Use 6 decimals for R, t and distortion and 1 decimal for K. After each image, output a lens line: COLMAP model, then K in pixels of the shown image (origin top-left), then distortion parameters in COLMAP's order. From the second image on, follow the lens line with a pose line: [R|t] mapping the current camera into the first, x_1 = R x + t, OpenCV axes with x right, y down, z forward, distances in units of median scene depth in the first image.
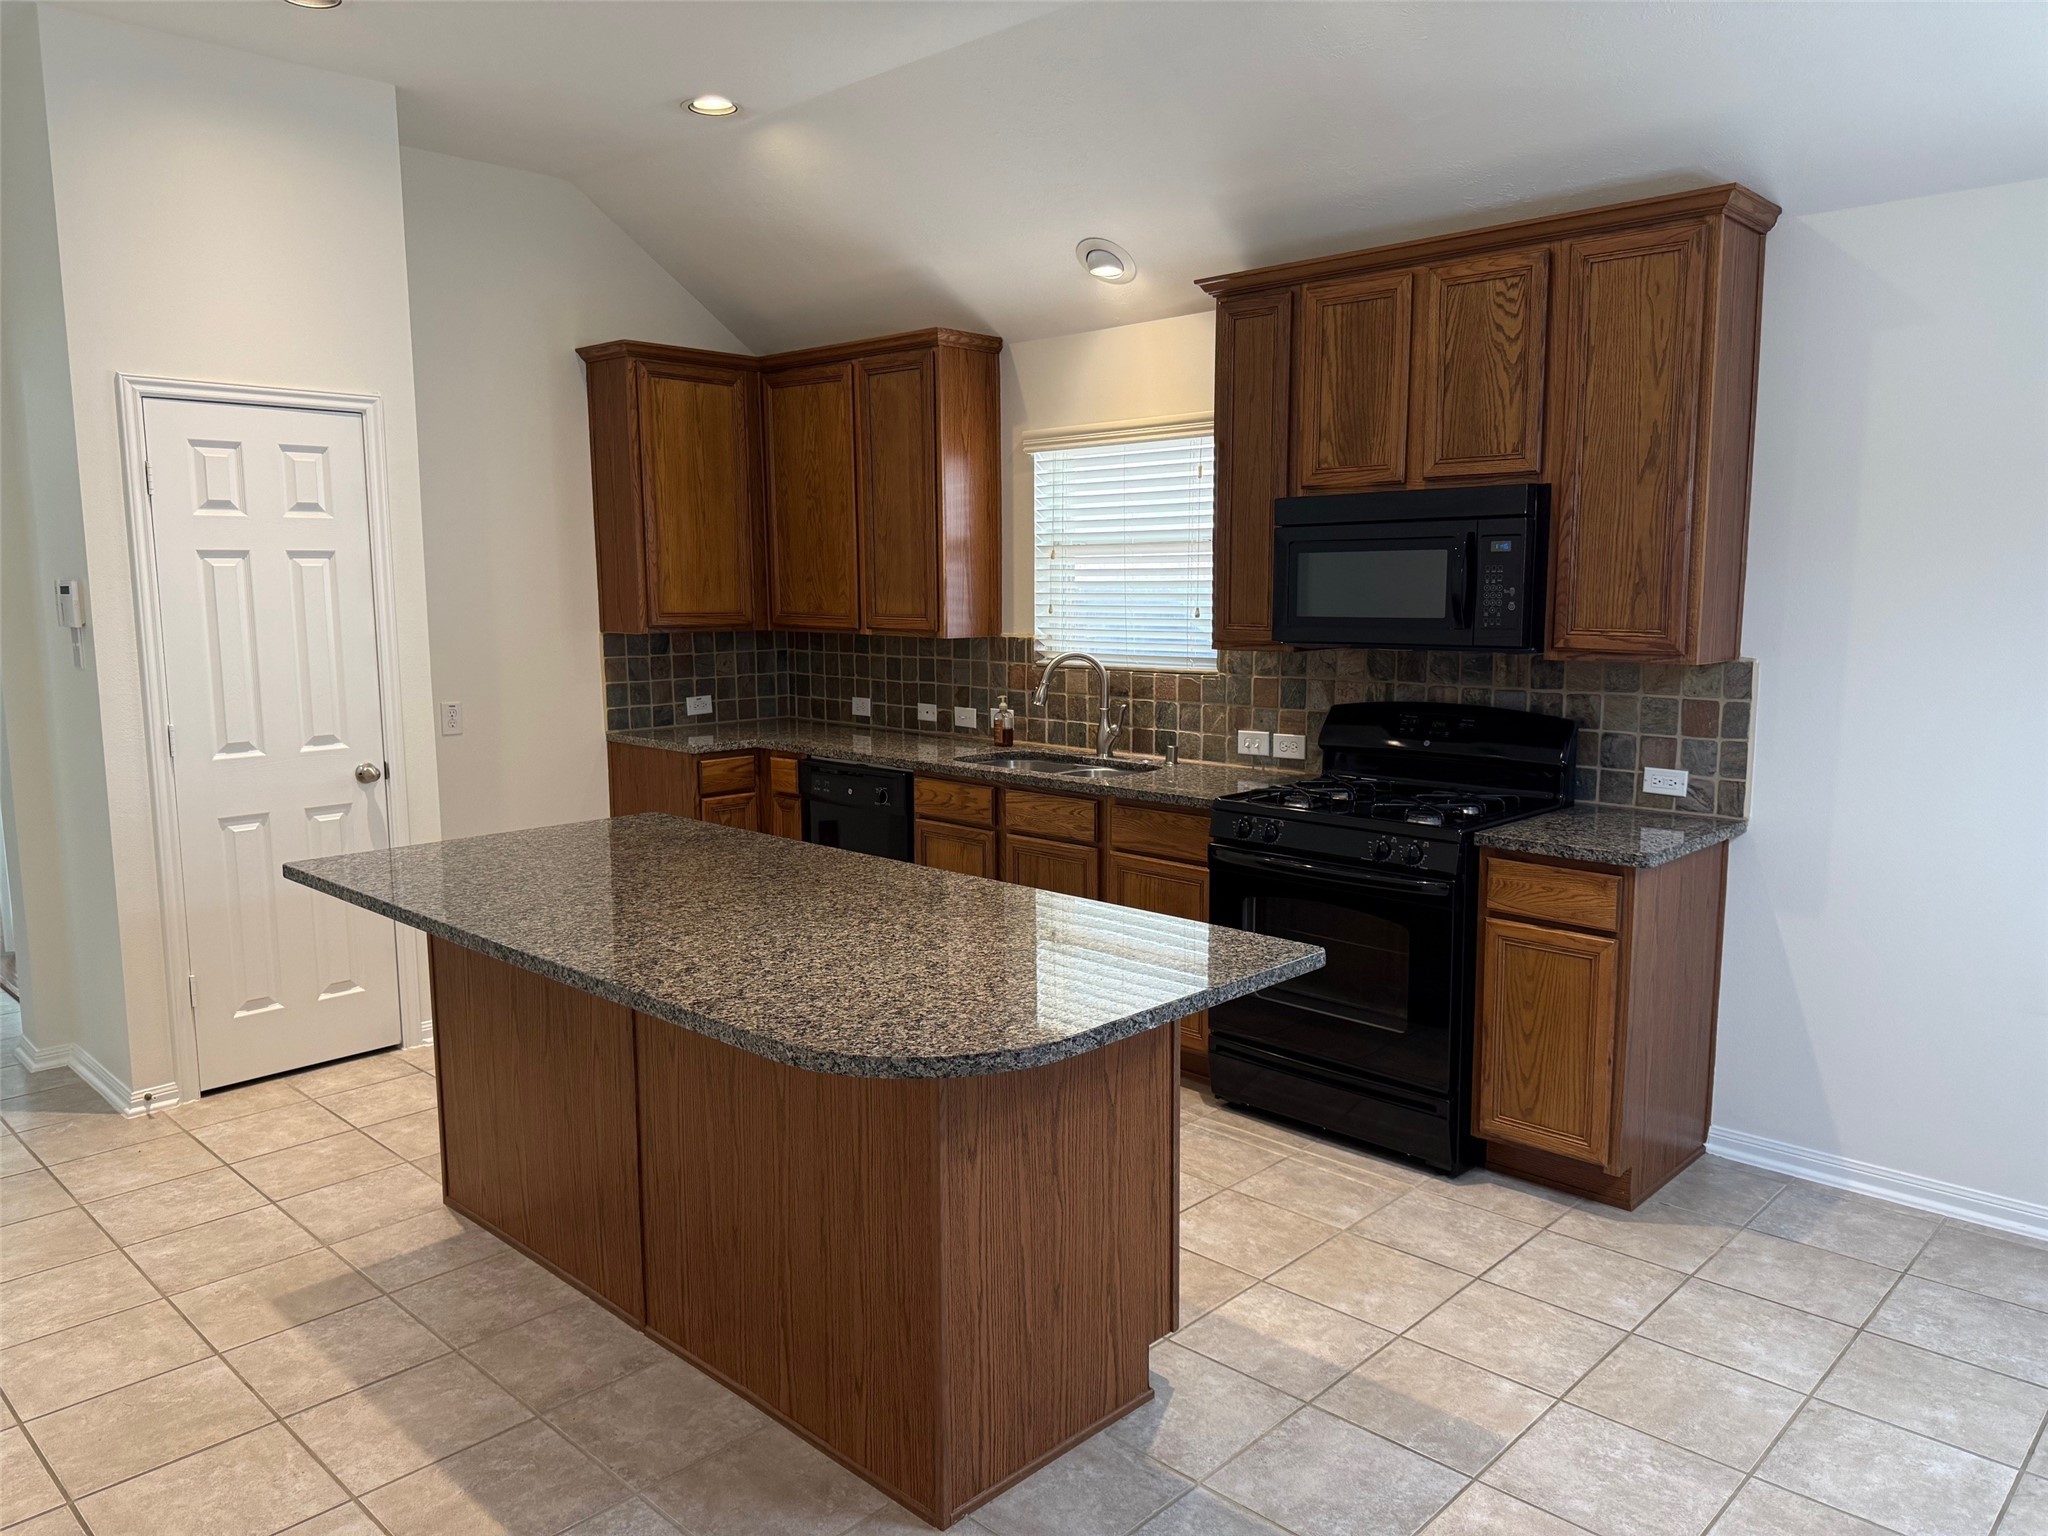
lens RADIAL K [[1437.7, 0, 1018.2], [0, 1437.7, 773.5], [0, 0, 1]] dist [0.051005, -0.099567]
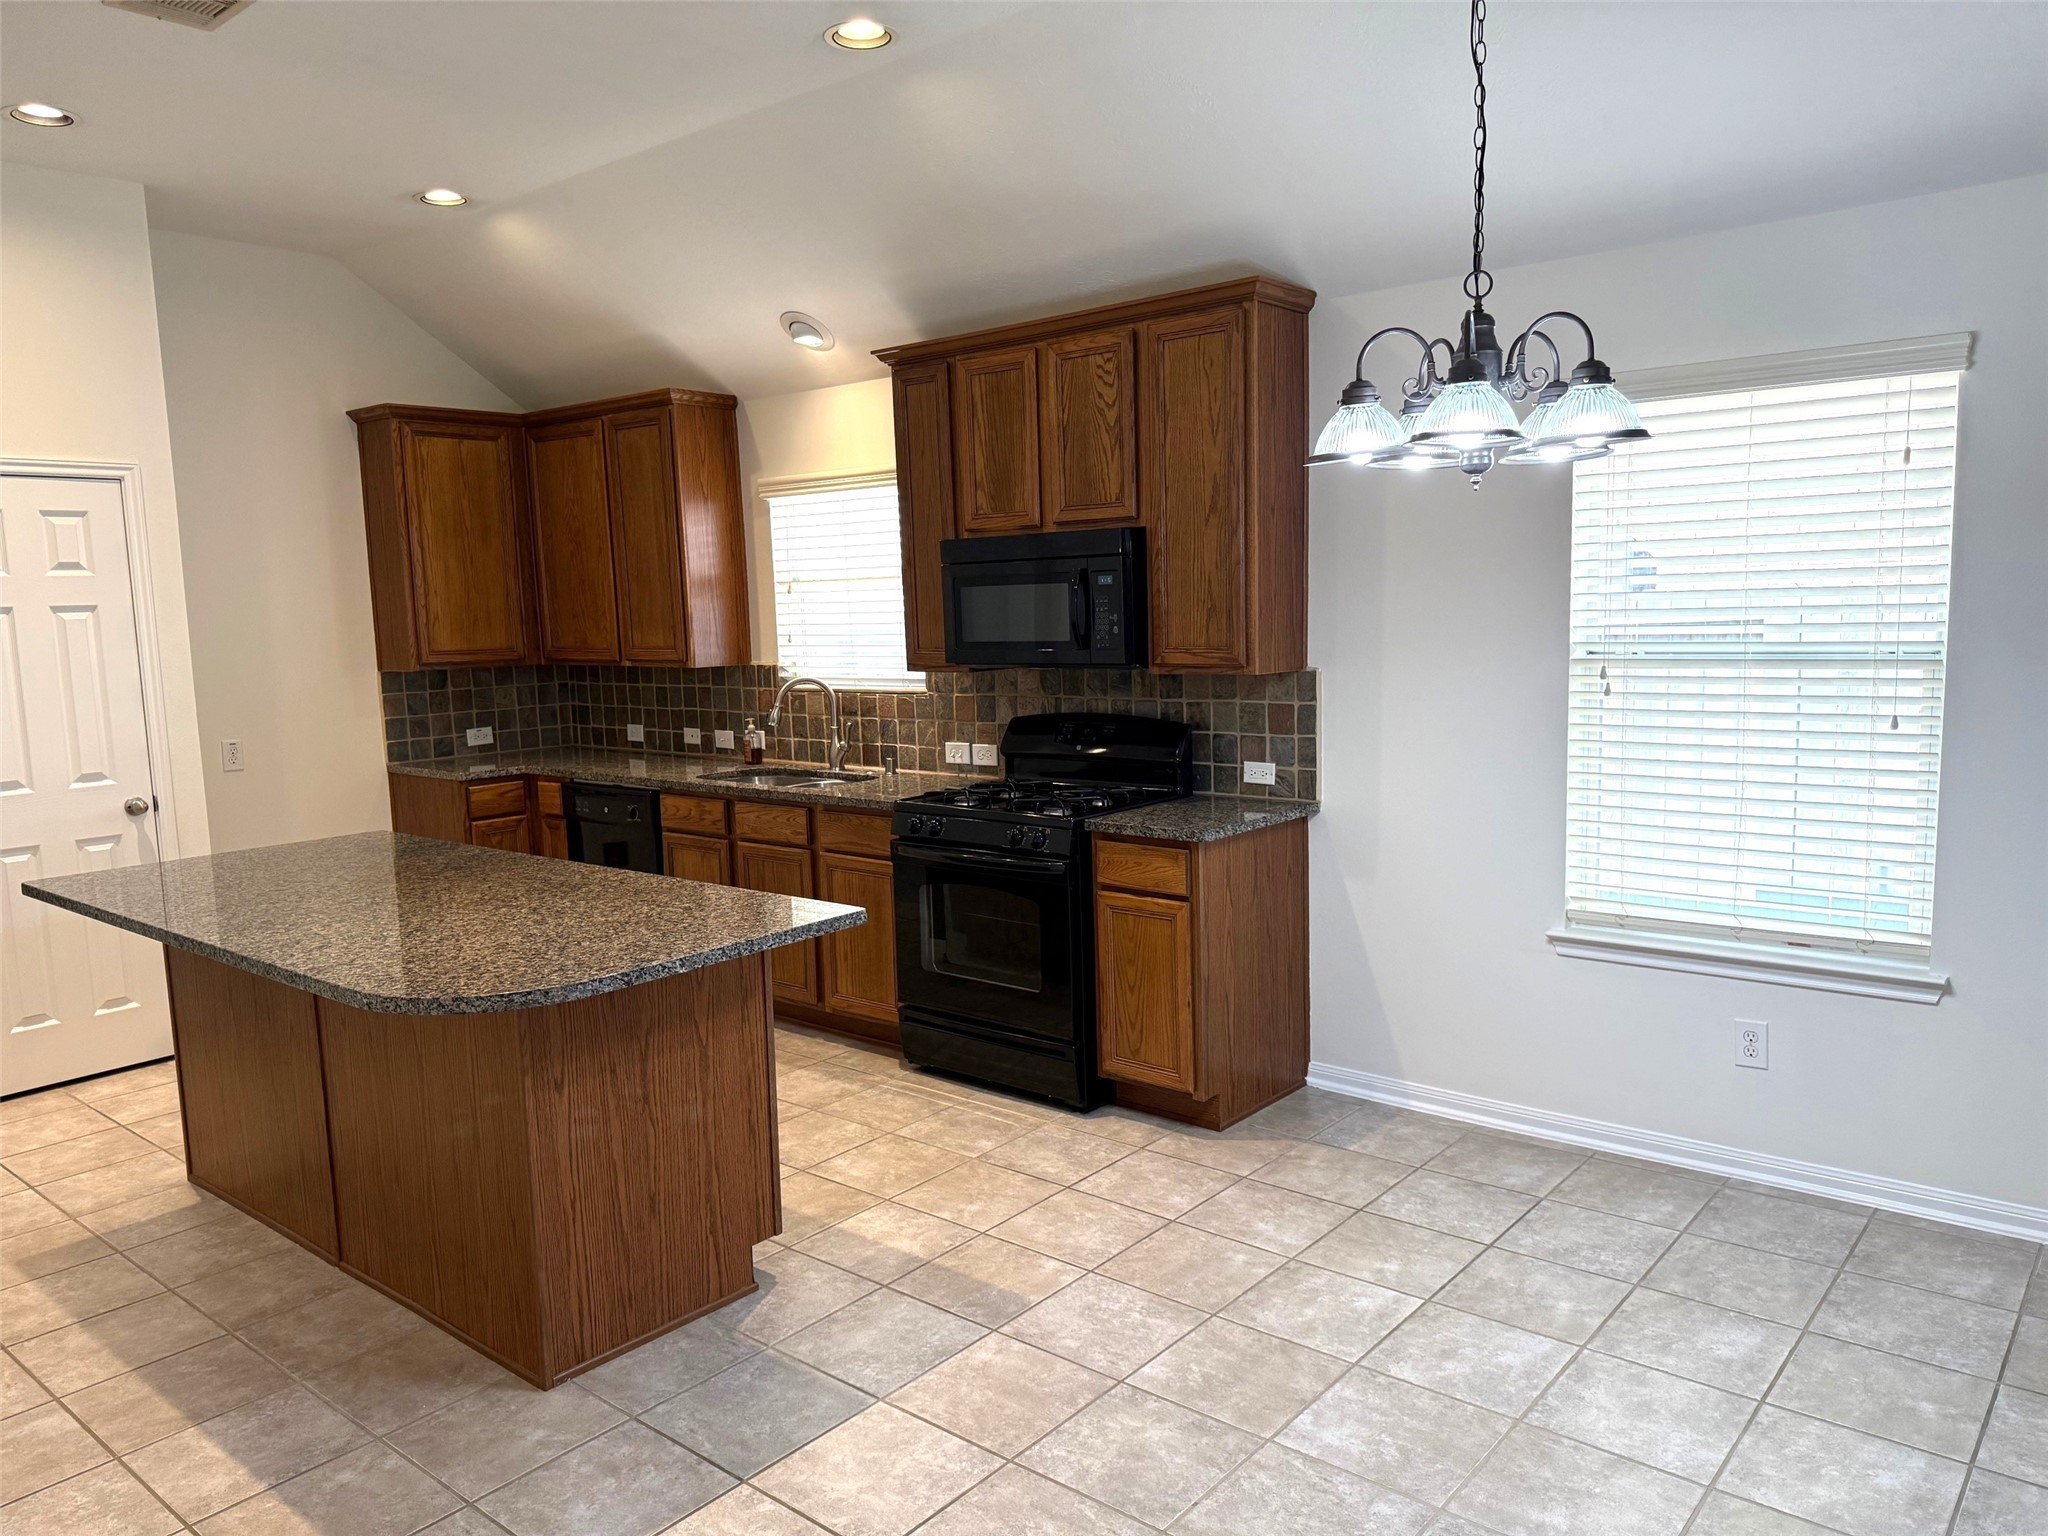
lens RADIAL K [[1433.6, 0, 1034.0], [0, 1433.6, 780.9], [0, 0, 1]] dist [0.039645, -0.055537]
pose [[0.996940, -0.033837, 0.070465, 0.174651], [0.034588, 0.999357, -0.009454, 0.016300], [-0.070100, 0.011862, 0.997469, -0.159051]]
